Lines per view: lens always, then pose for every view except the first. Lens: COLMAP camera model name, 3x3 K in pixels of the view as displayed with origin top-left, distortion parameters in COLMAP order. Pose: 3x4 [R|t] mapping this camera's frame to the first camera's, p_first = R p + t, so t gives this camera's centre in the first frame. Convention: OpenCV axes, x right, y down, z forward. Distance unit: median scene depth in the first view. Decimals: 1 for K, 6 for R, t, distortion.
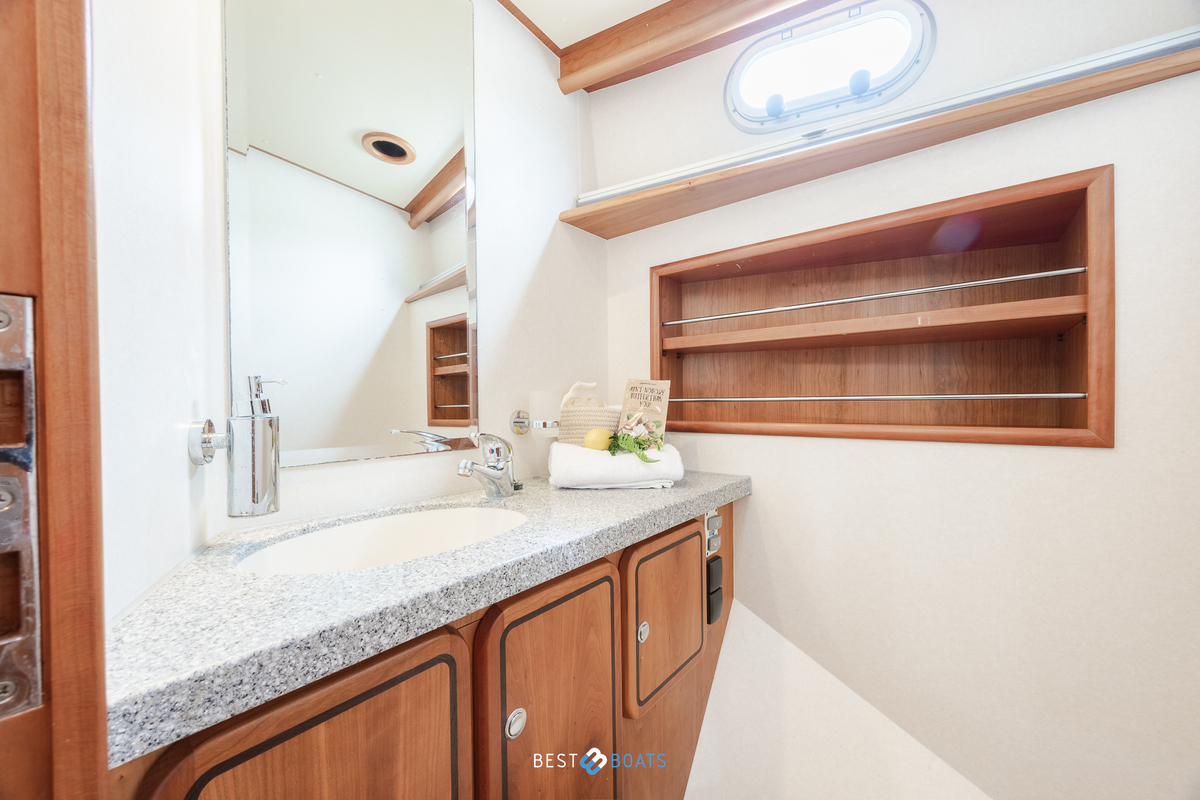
lens RADIAL K [[458.4, 0, 599.6], [0, 458.4, 404.6], [0, 0, 1]] dist [-0.000134, -0.000169]
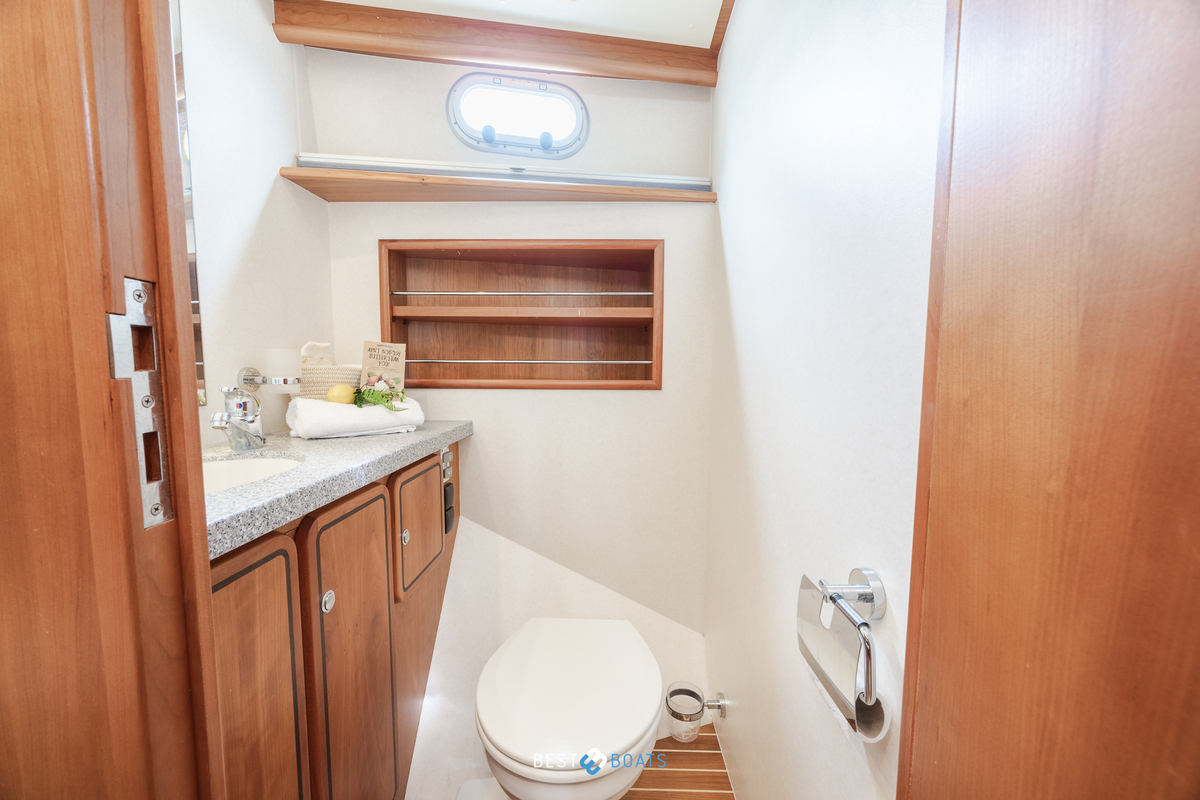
lens RADIAL K [[458.4, 0, 599.6], [0, 458.4, 404.6], [0, 0, 1]] dist [-0.000134, -0.000169]
pose [[0.791523, -0.036554, 0.610045, -0.191988], [-0.009348, 0.997369, 0.071892, 0.014635], [-0.611068, -0.062607, 0.789099, -0.267498]]
